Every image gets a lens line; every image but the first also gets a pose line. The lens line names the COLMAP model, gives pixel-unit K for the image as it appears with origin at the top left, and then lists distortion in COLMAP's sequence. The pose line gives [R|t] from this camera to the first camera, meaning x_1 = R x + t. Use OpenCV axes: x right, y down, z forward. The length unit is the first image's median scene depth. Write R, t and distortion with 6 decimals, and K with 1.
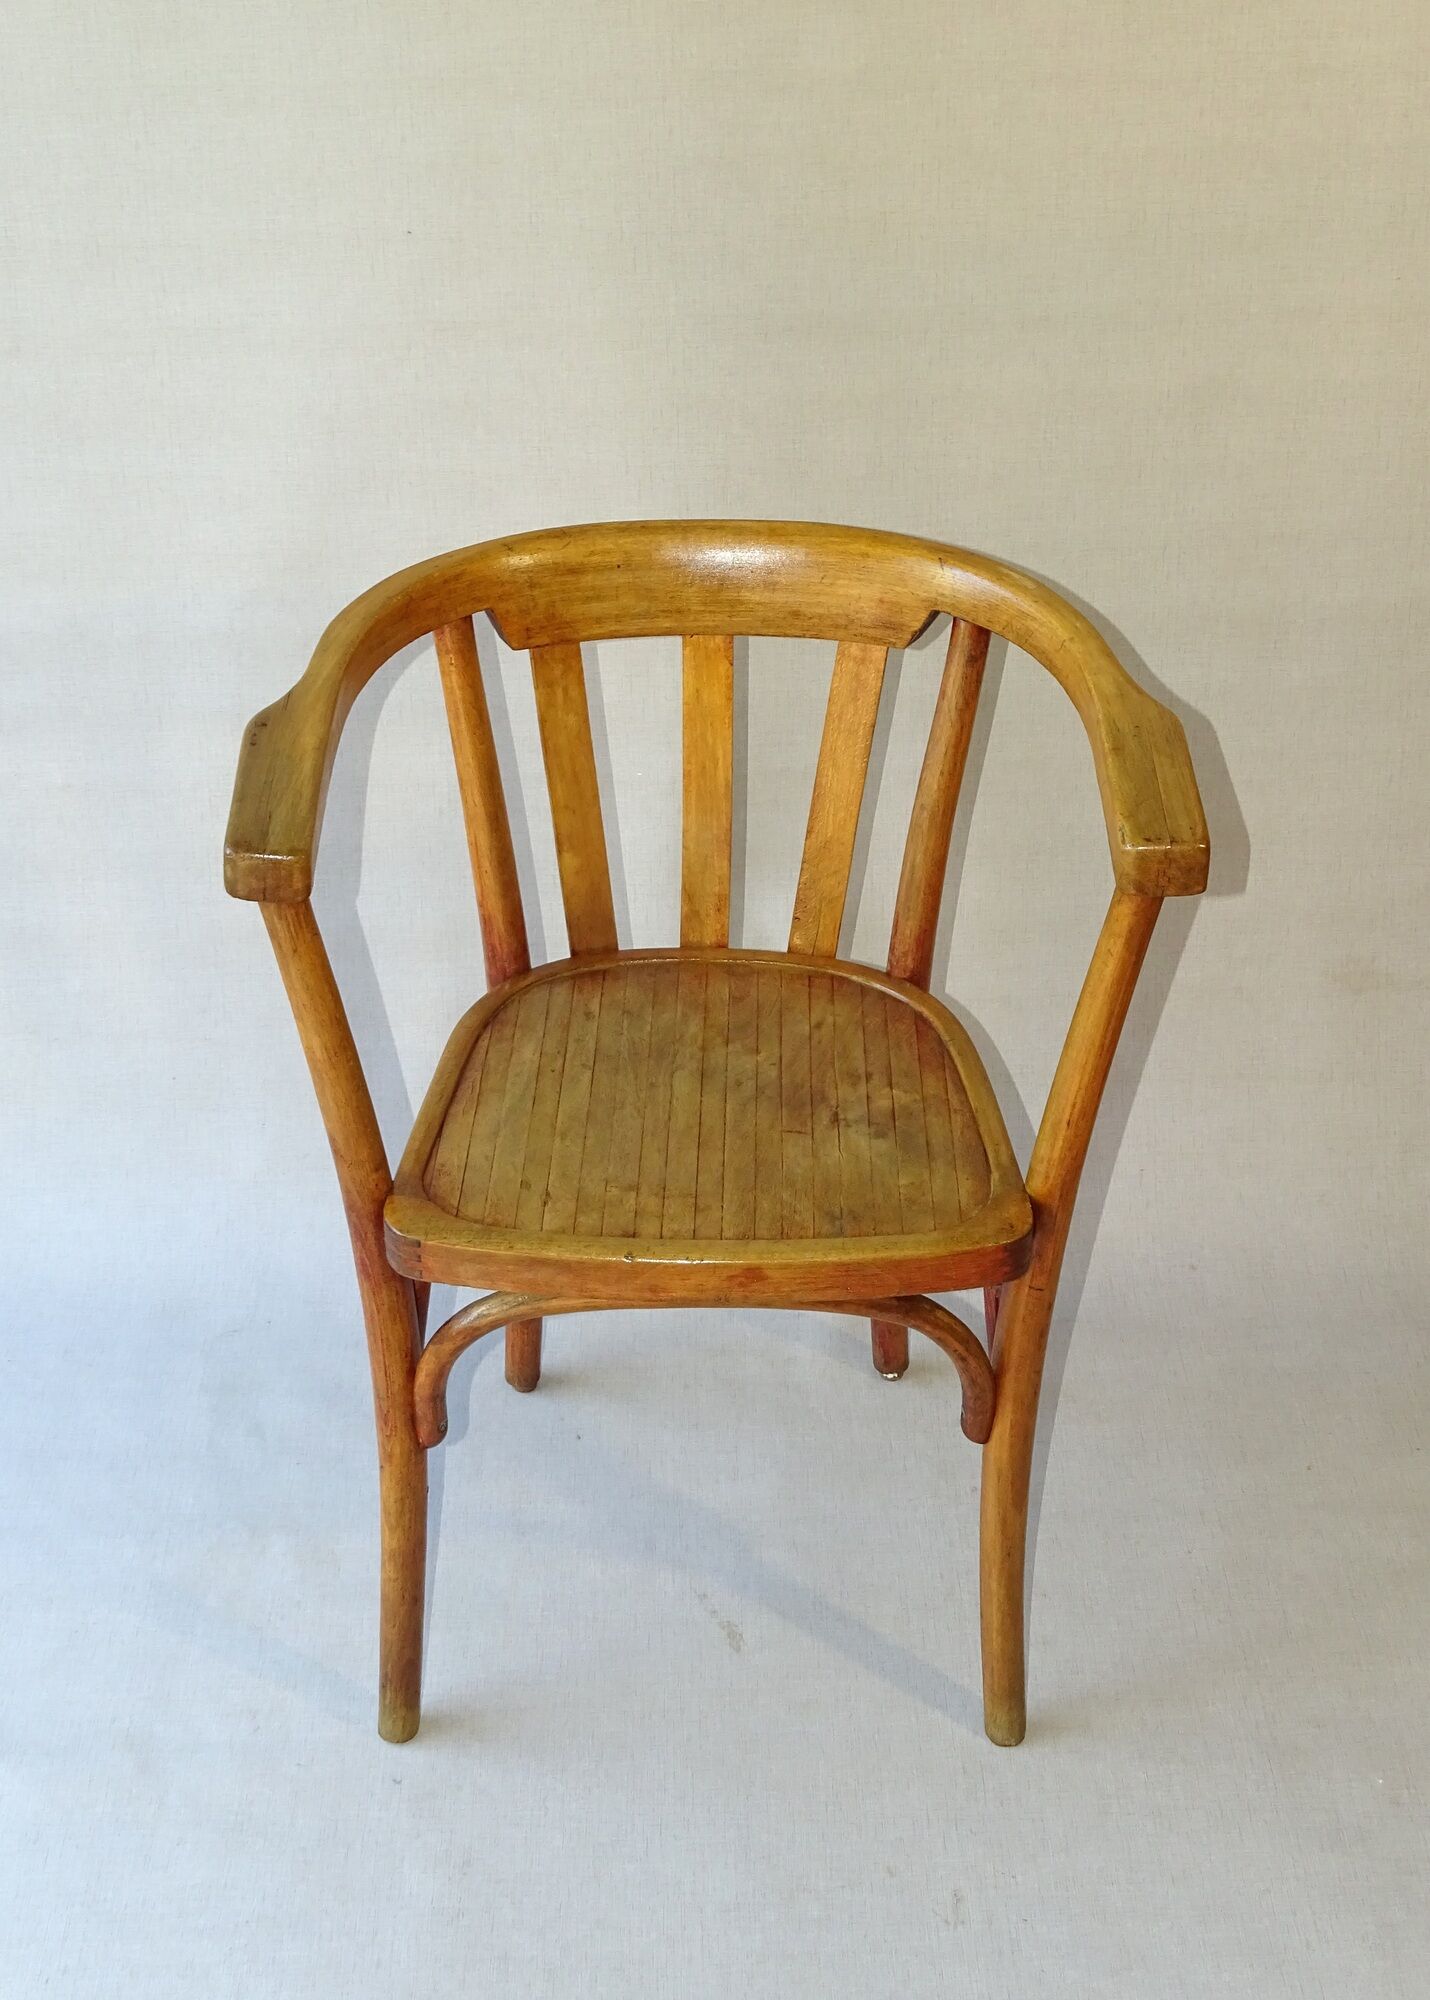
lens RADIAL K [[2643.7, 0, 675.5], [0, 2643.7, 998.3], [0, 0, 1]] dist [0.015931, 0.000000]
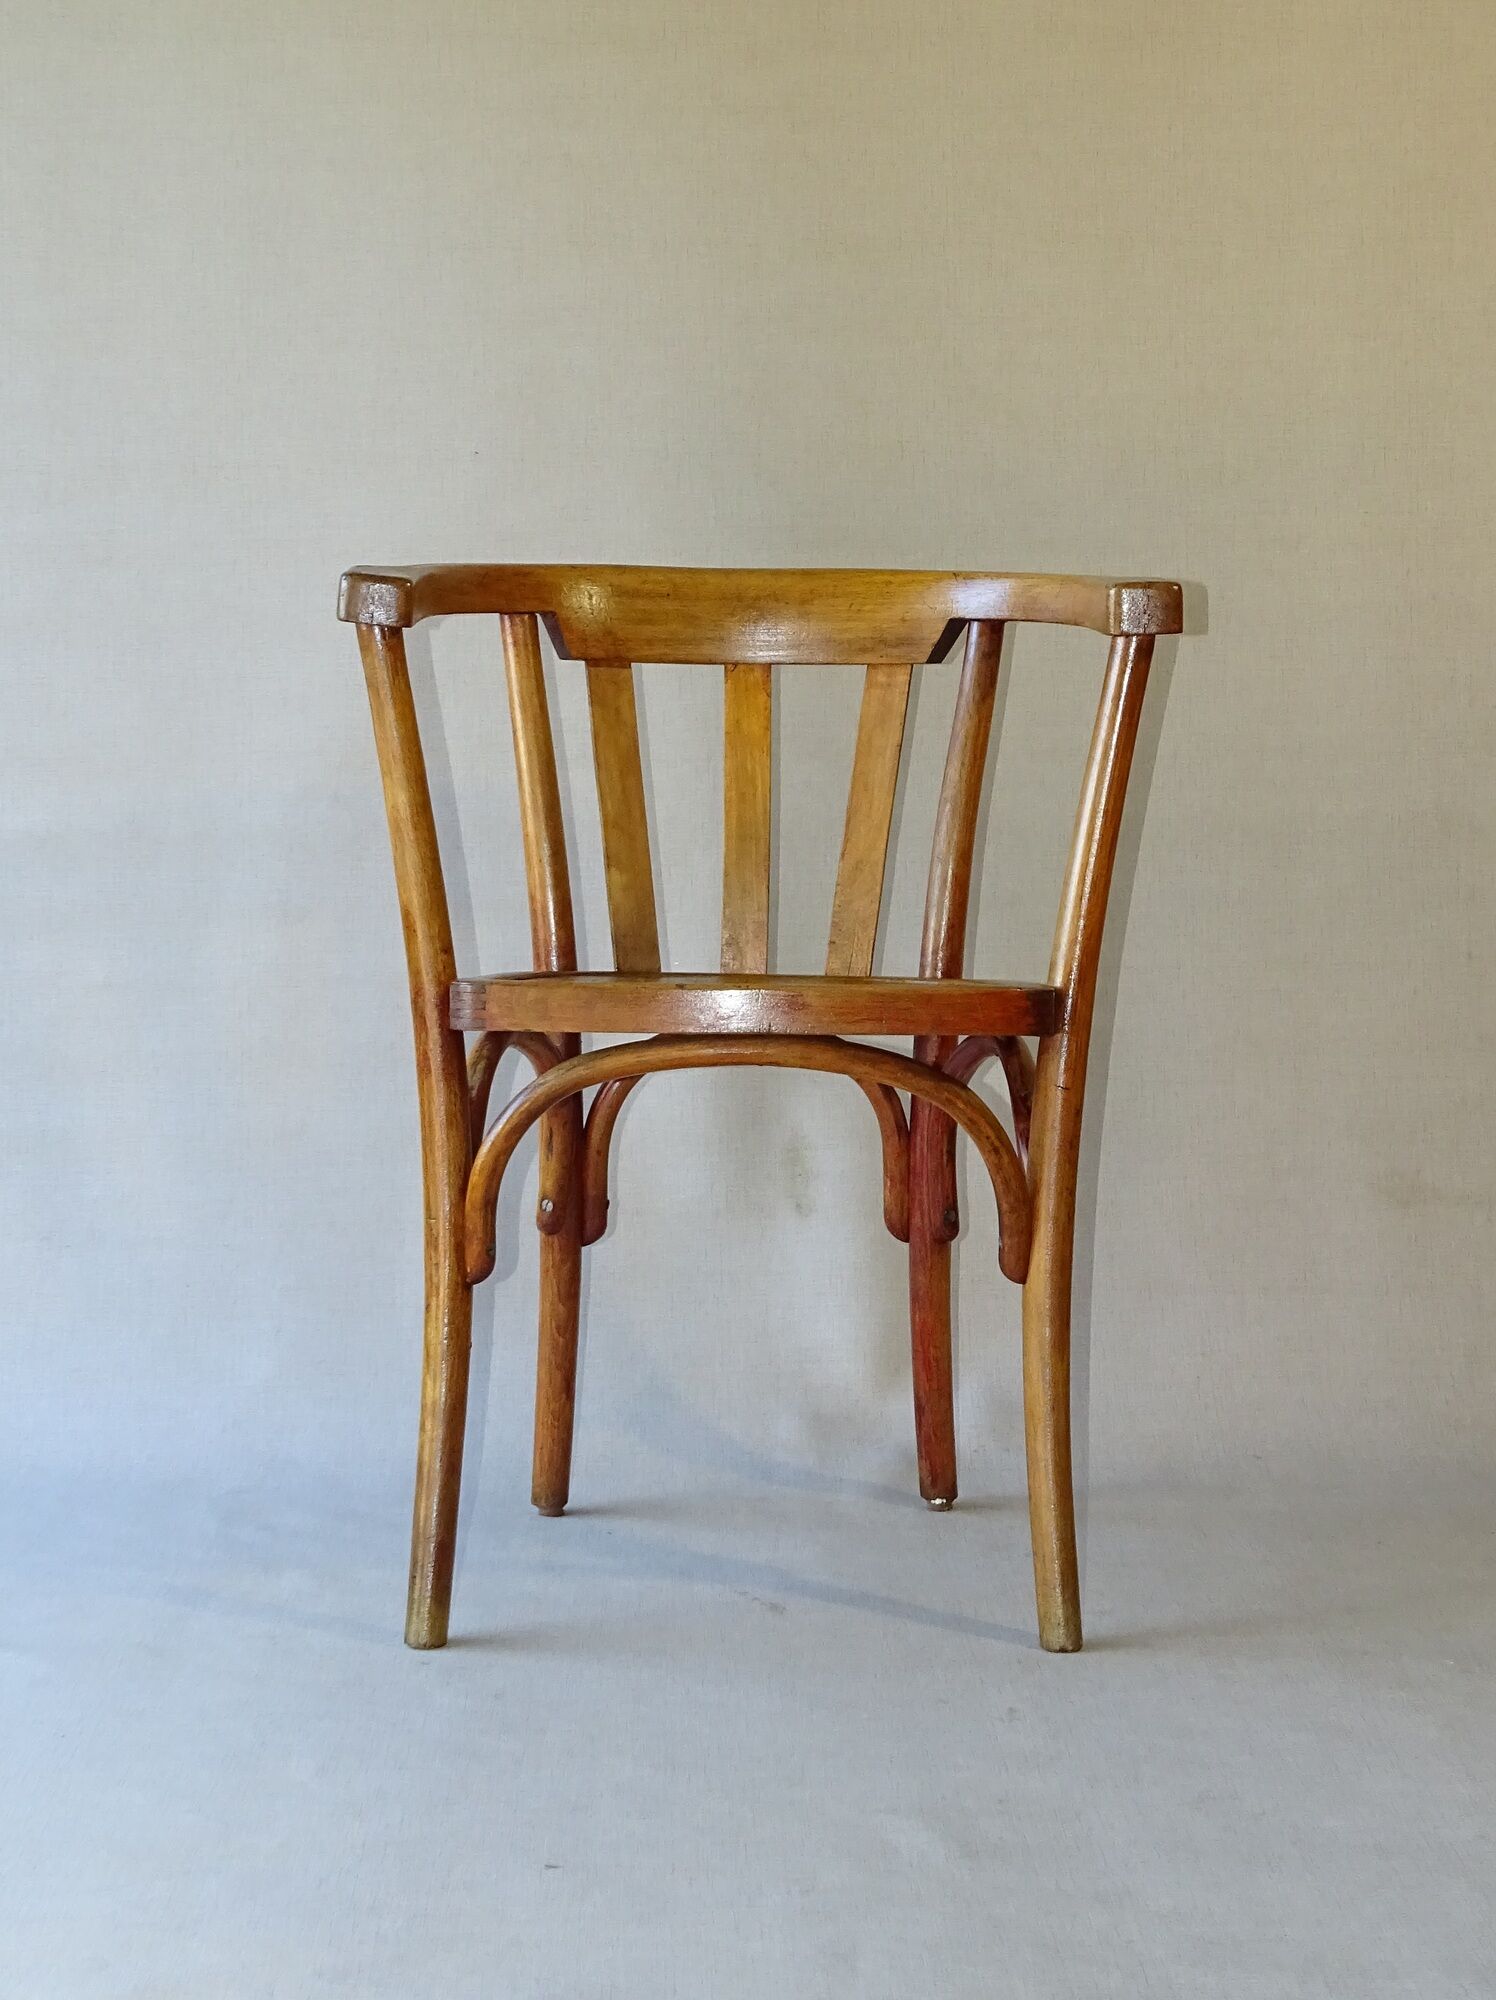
lens RADIAL K [[3586.2, 0, 751.6], [0, 3586.2, 1002.9], [0, 0, 1]] dist [0.021491, 0.000000]
pose [[0.999729, 0.007935, 0.021879, -0.017595], [0.003220, 0.883892, -0.467680, 0.681780], [-0.023050, 0.467624, 0.883627, -0.252858]]
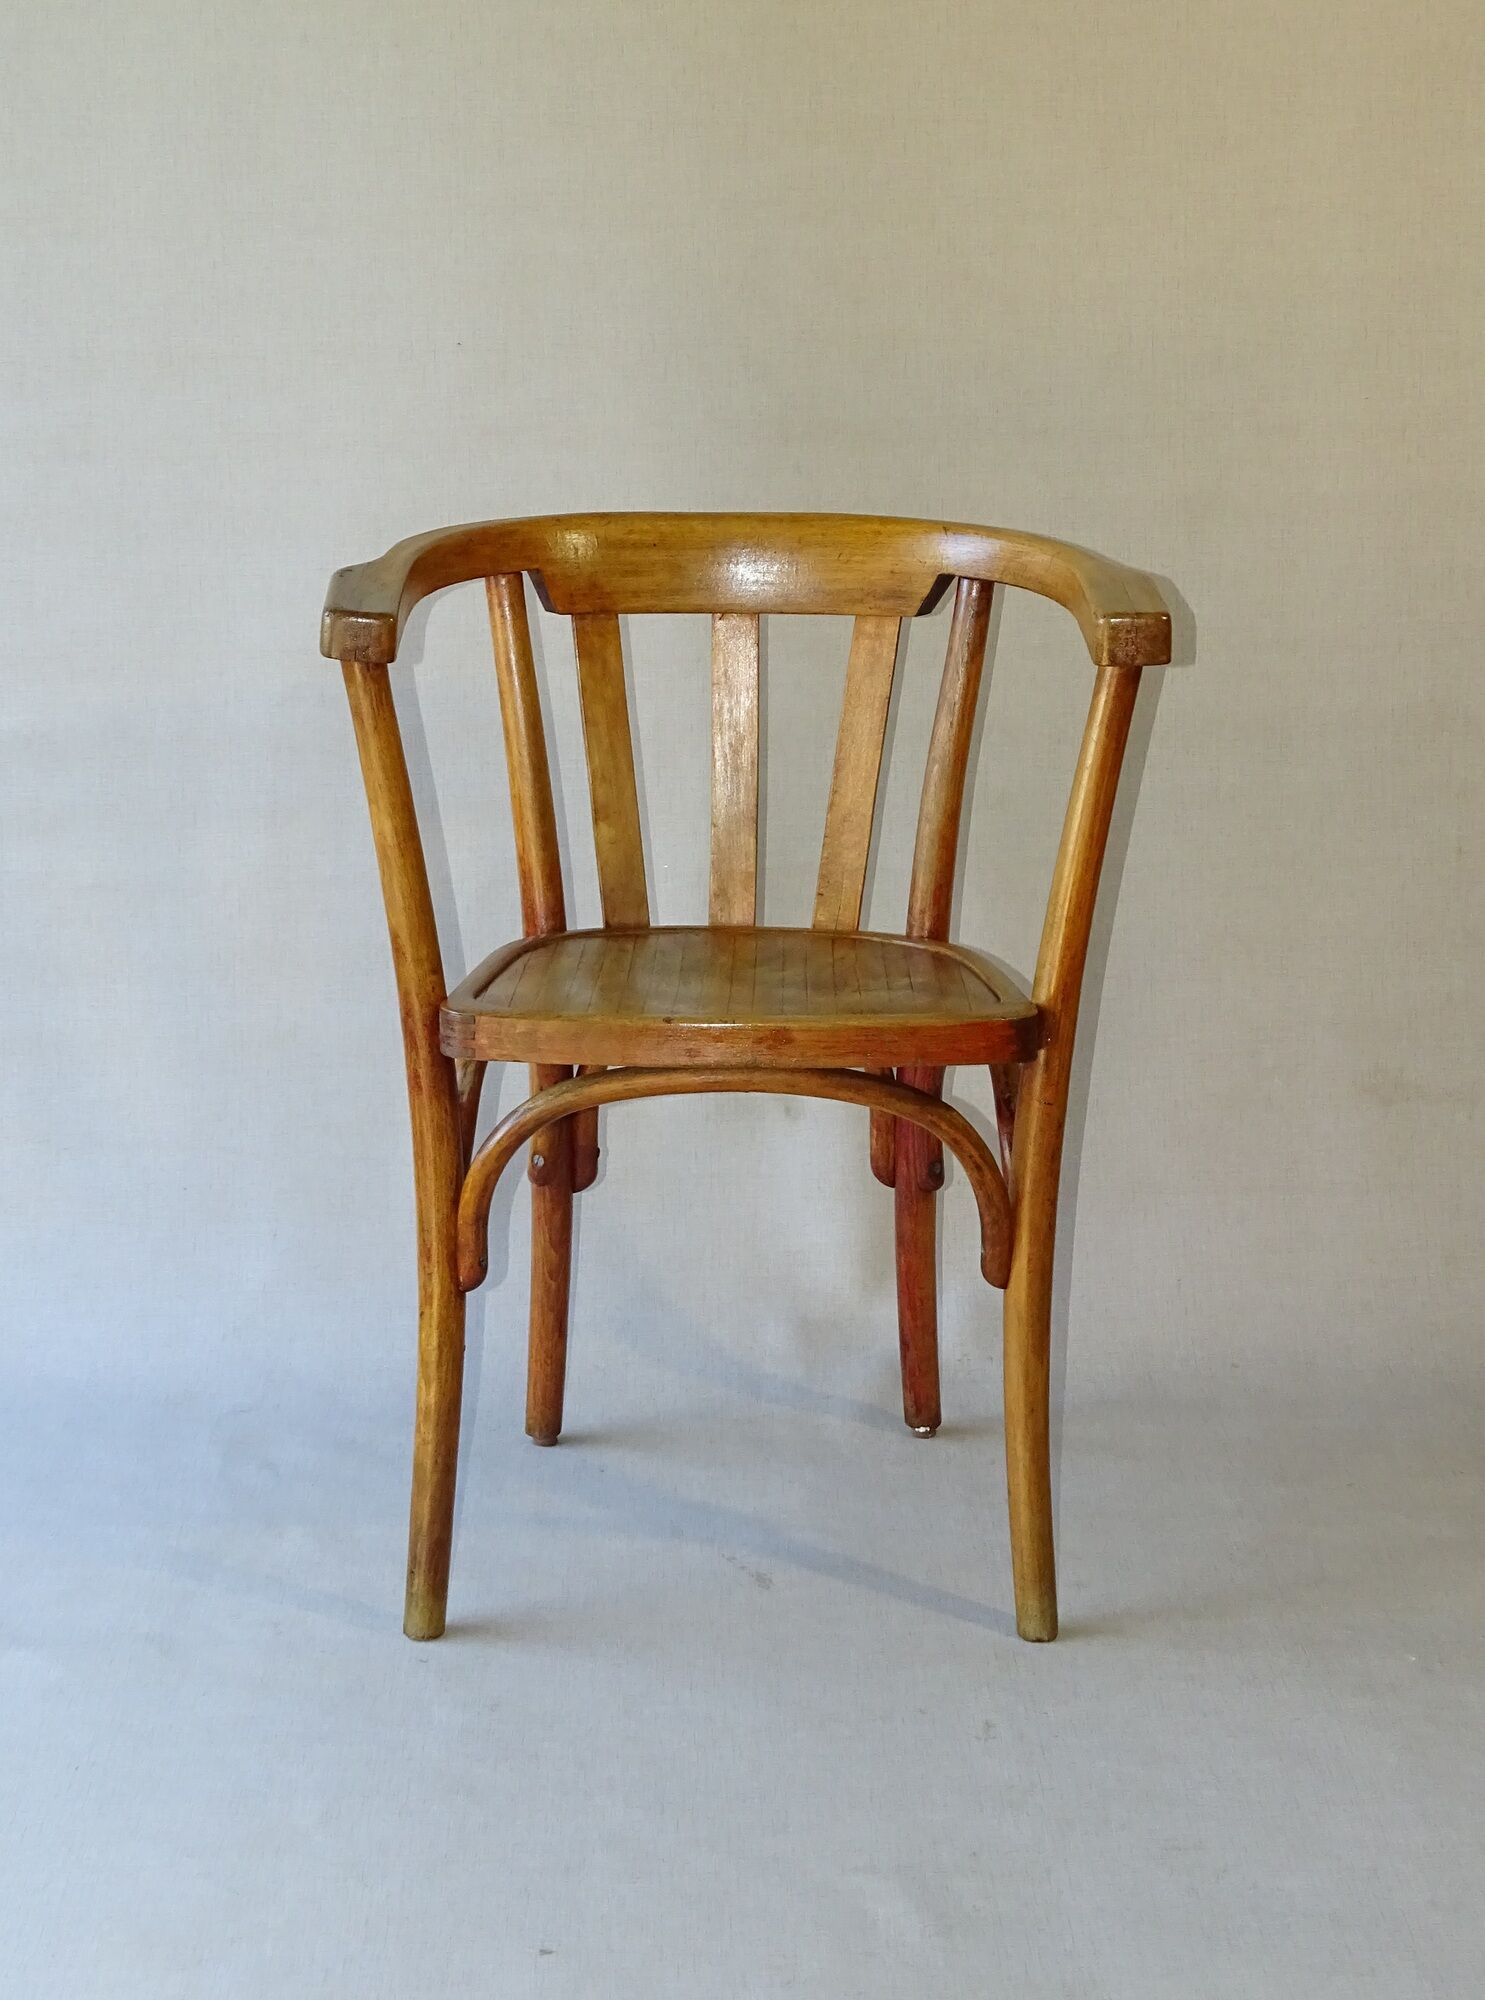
lens RADIAL K [[3629.6, 0, 748.6], [0, 3629.6, 999.8], [0, 0, 1]] dist [0.041795, 0.000000]
pose [[0.999755, 0.004065, 0.021757, -0.014239], [0.003304, 0.944570, -0.328294, 0.502311], [-0.021886, 0.328285, 0.944325, -0.361545]]
